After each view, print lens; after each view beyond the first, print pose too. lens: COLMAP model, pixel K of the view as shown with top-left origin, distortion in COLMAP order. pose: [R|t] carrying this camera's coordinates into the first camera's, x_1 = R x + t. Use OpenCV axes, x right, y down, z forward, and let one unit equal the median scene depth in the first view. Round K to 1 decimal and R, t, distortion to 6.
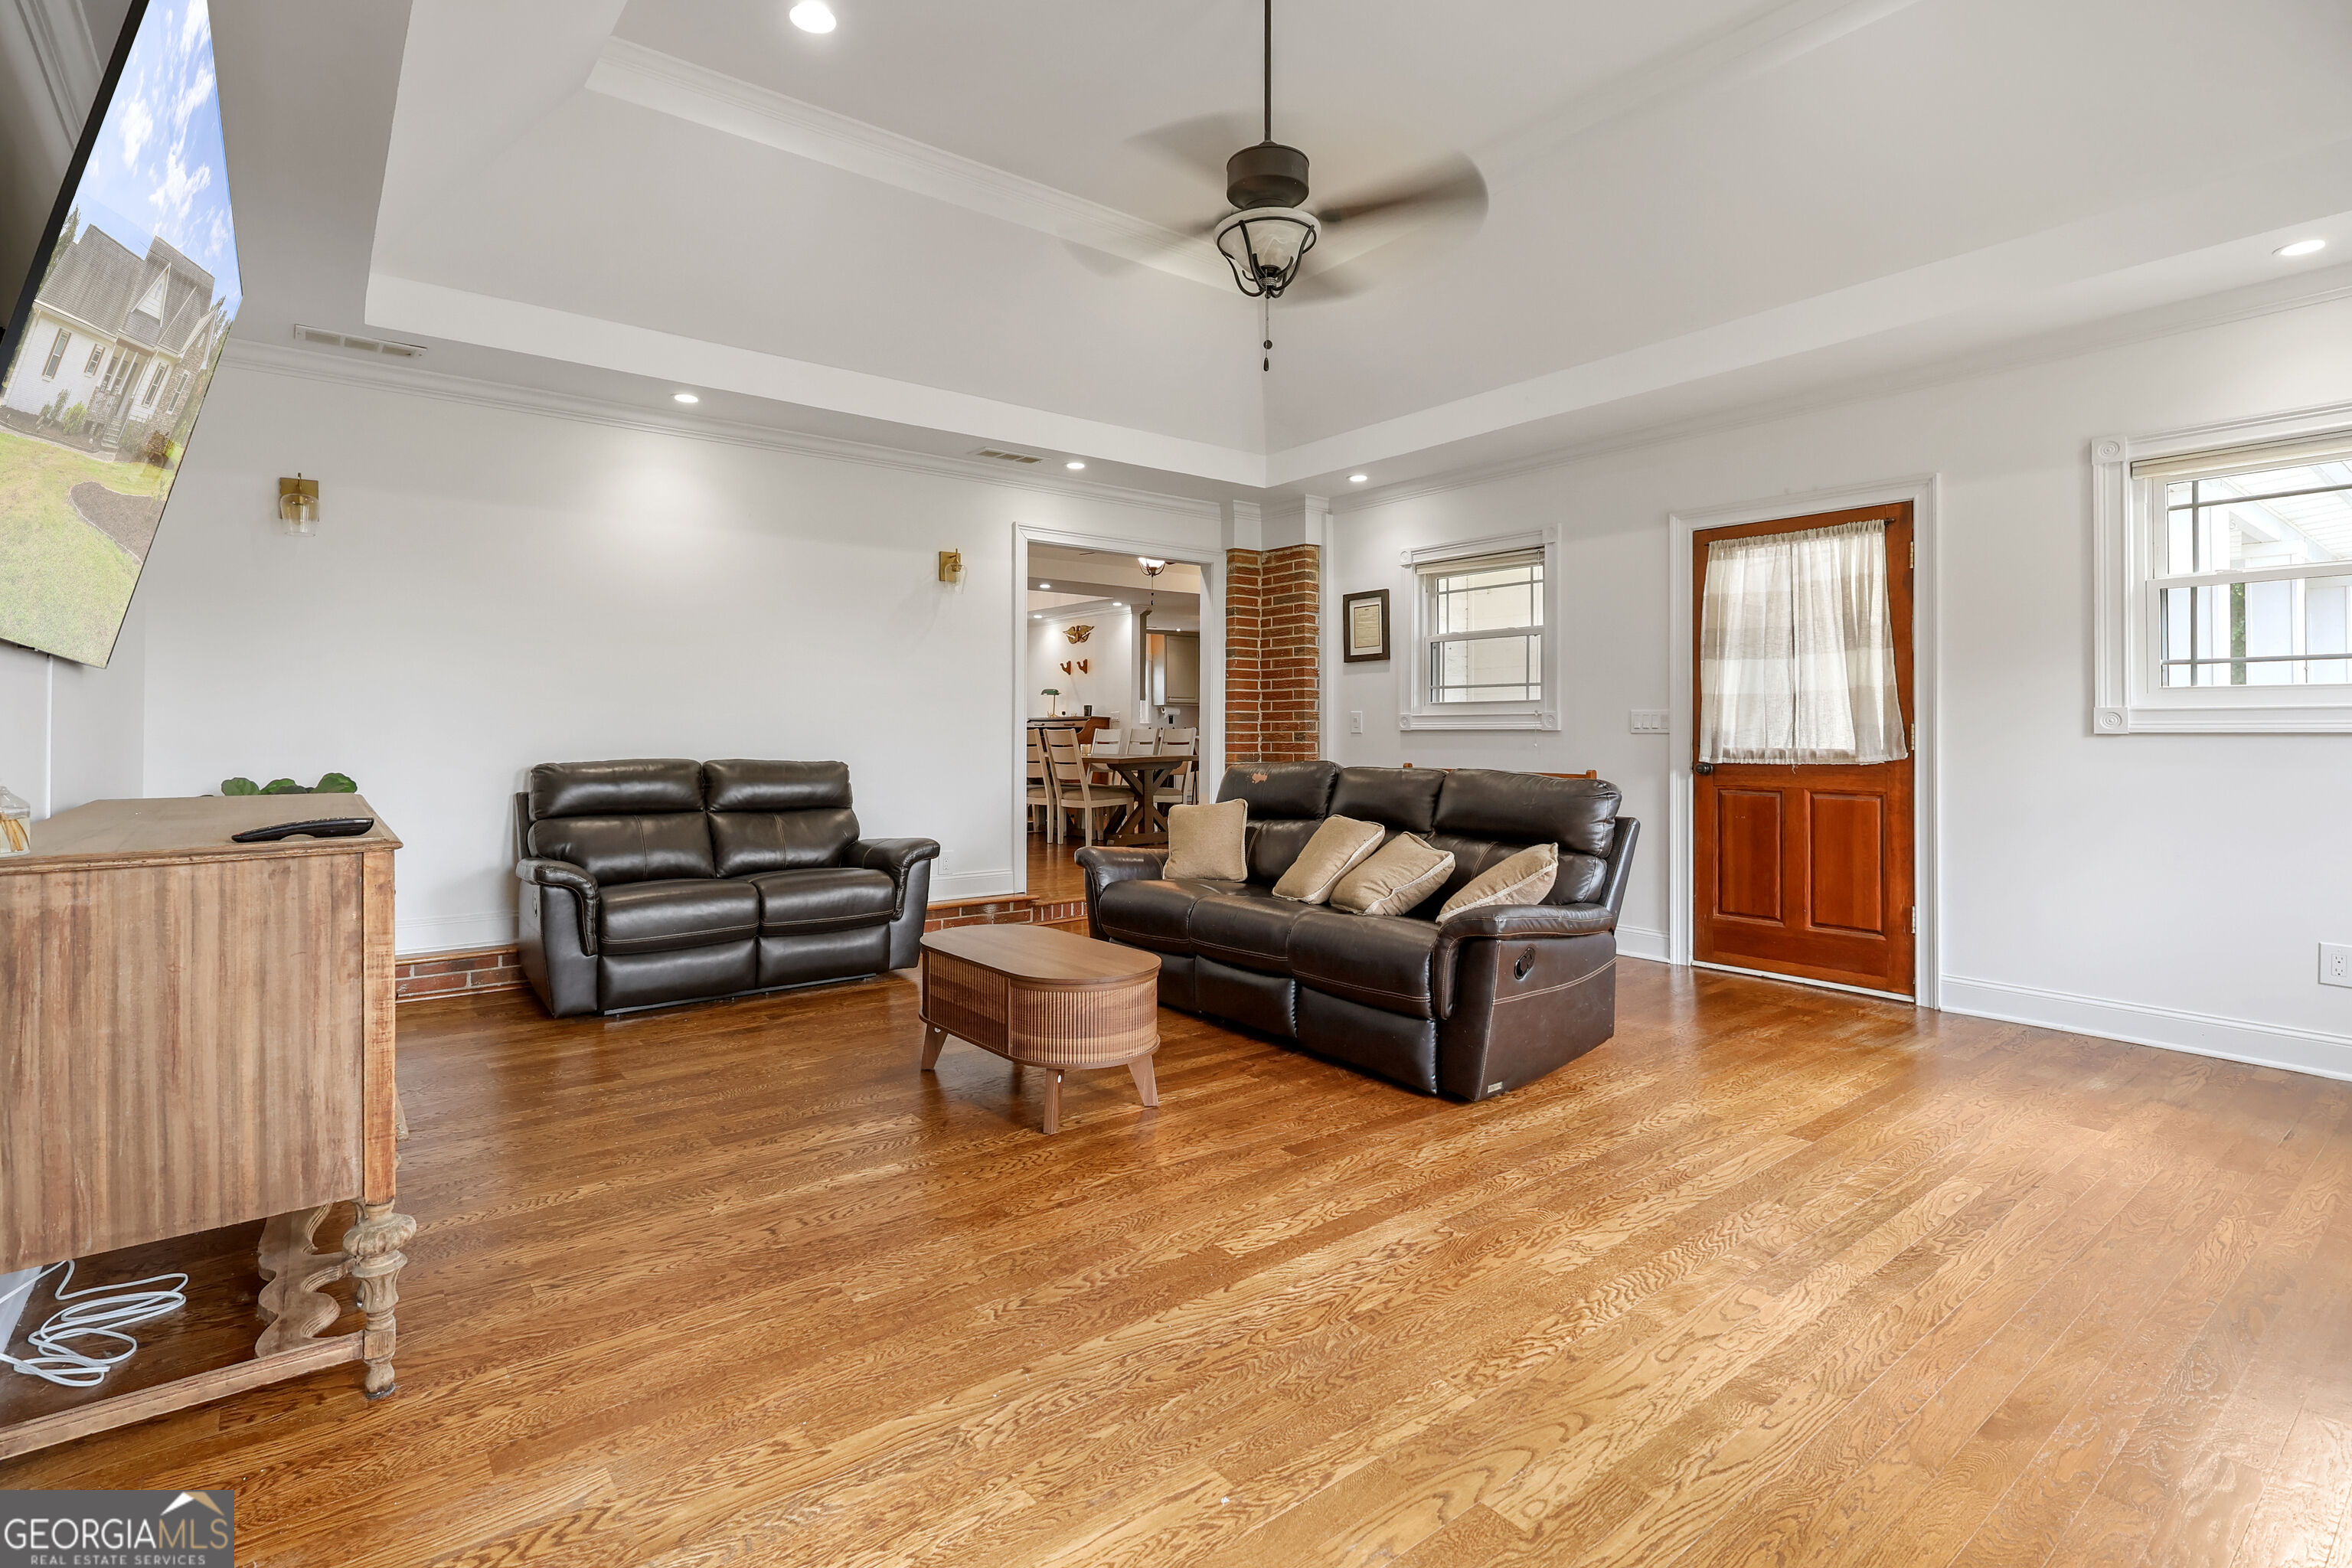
lens RADIAL K [[1127.4, 0, 1170.4], [0, 1127.4, 740.0], [0, 0, 1]] dist [-0.001779, 0.000408]
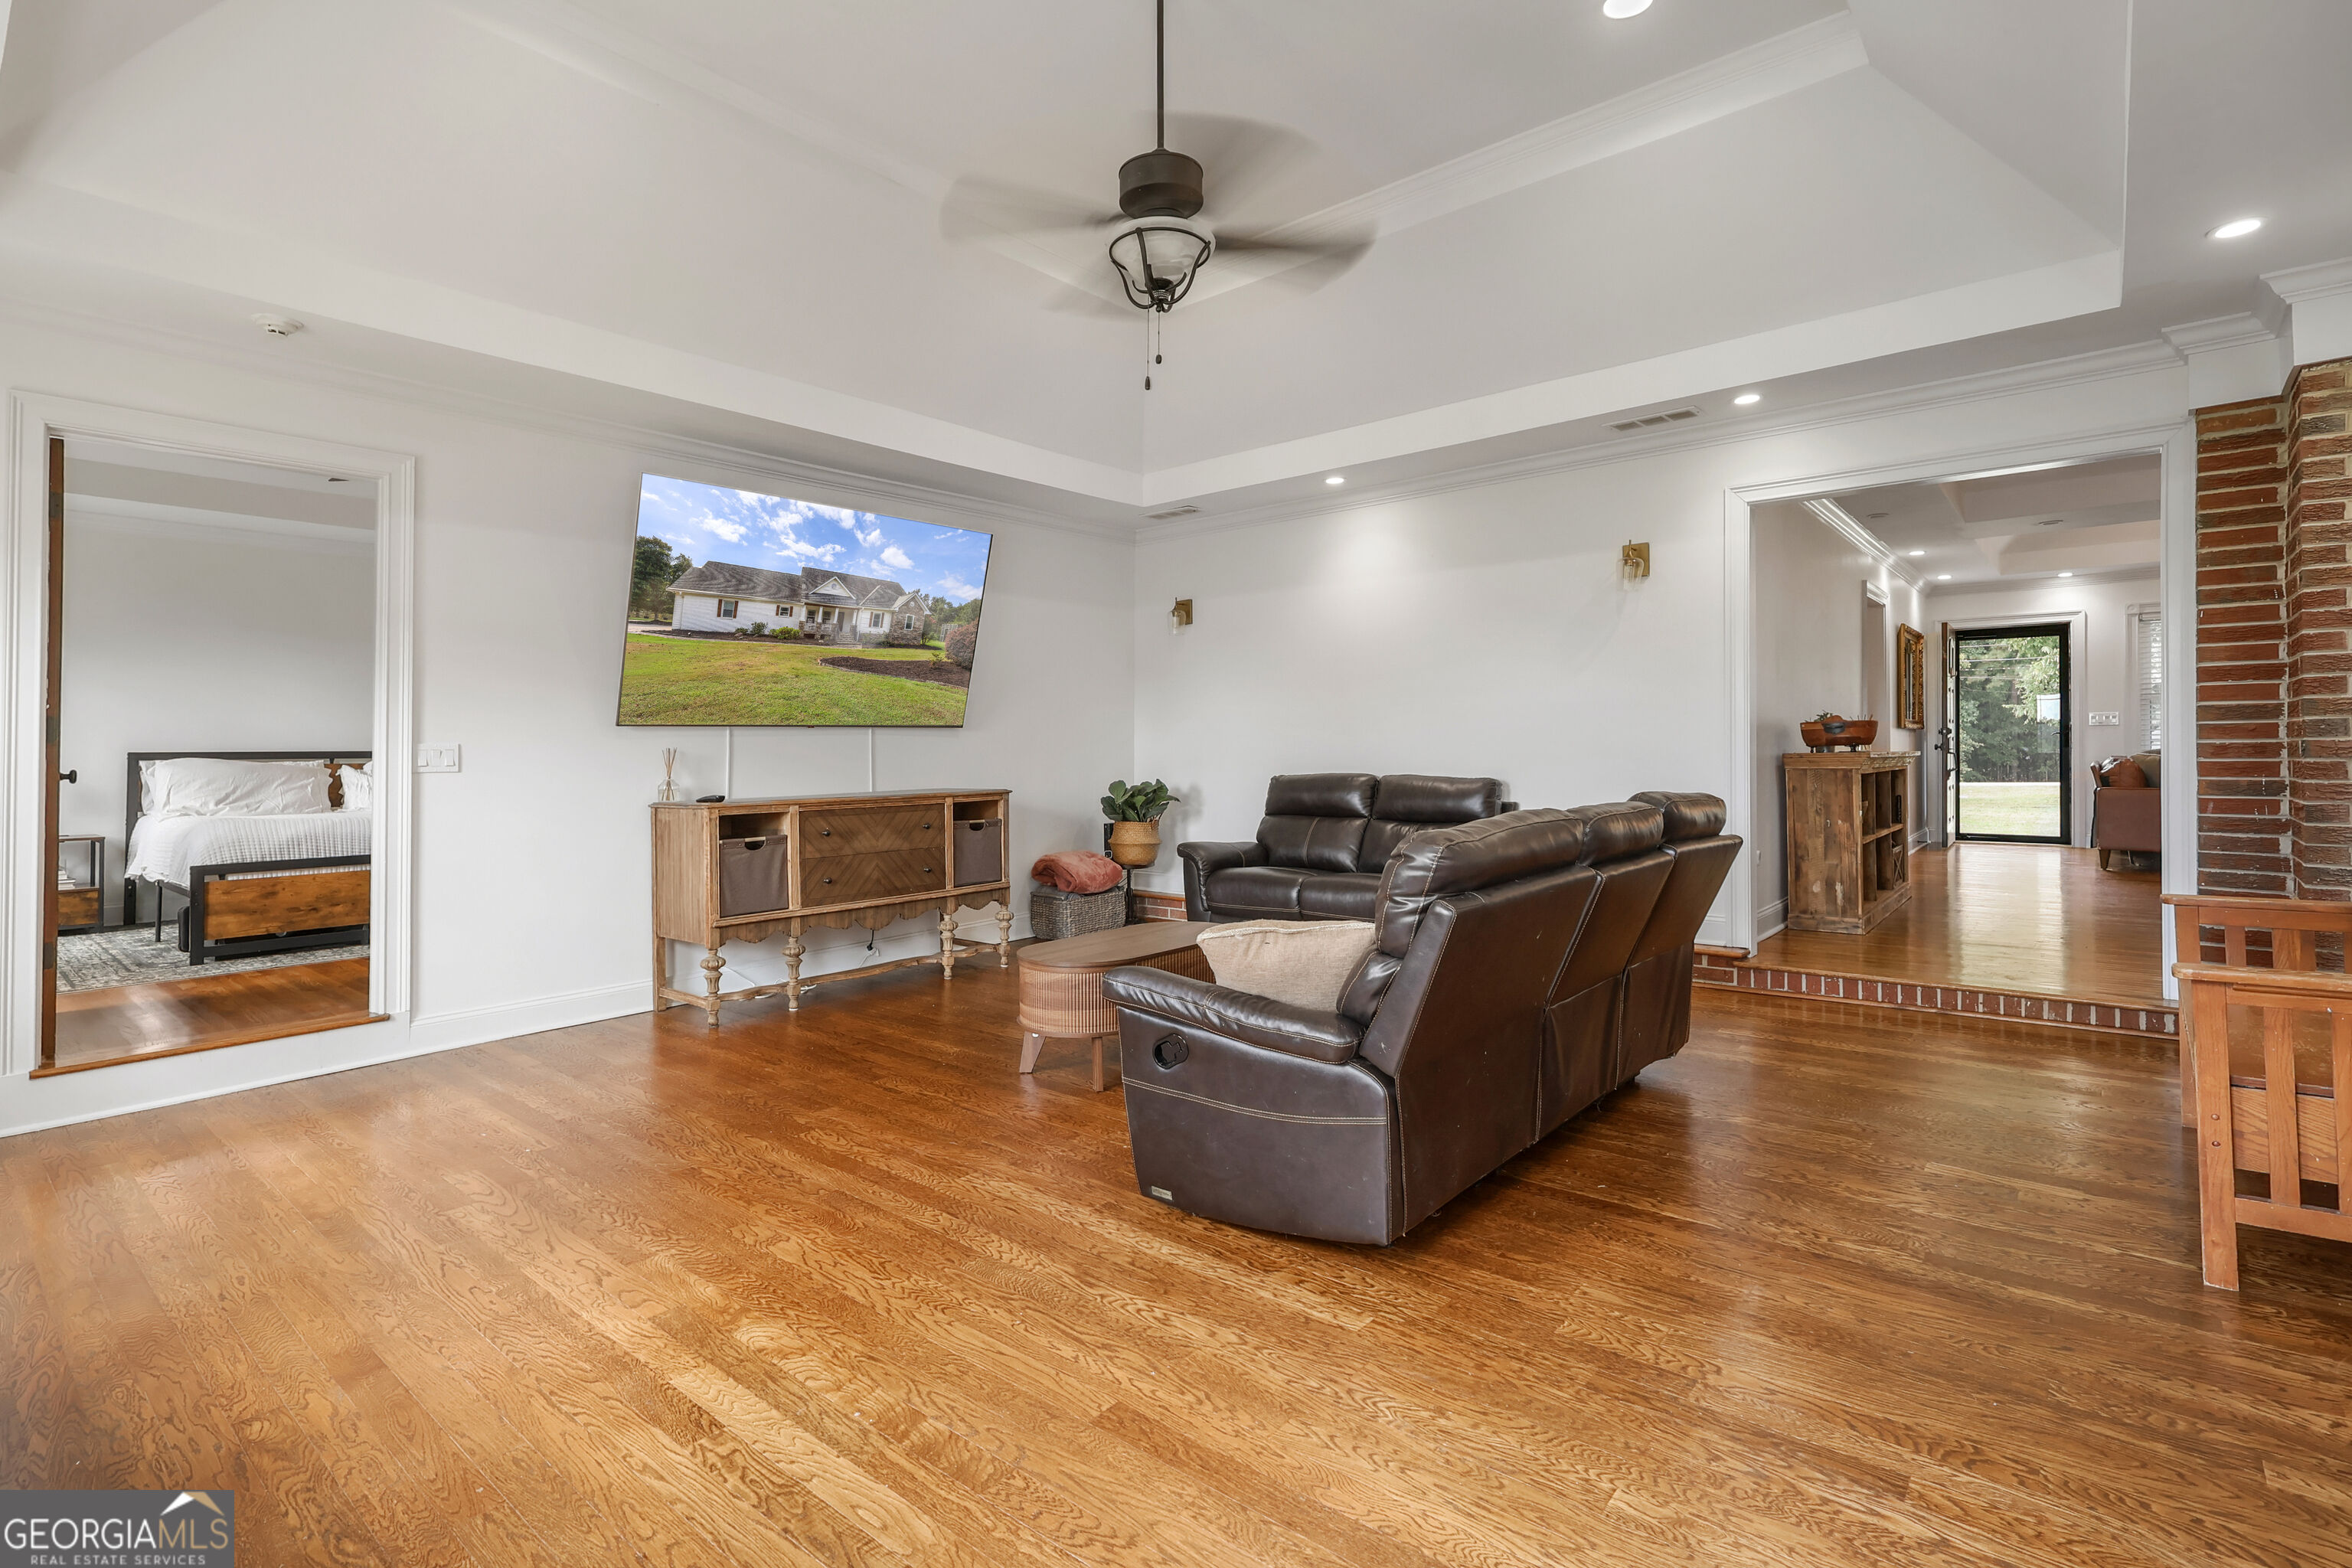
lens RADIAL K [[1127.4, 0, 1155.5], [0, 1127.4, 745.5], [0, 0, 1]] dist [-0.001779, 0.000408]
pose [[0.186896, -0.009367, -0.982335, 1.112956], [0.005946, 0.999947, -0.008404, -0.007093], [0.982362, -0.004270, 0.186942, 0.865415]]
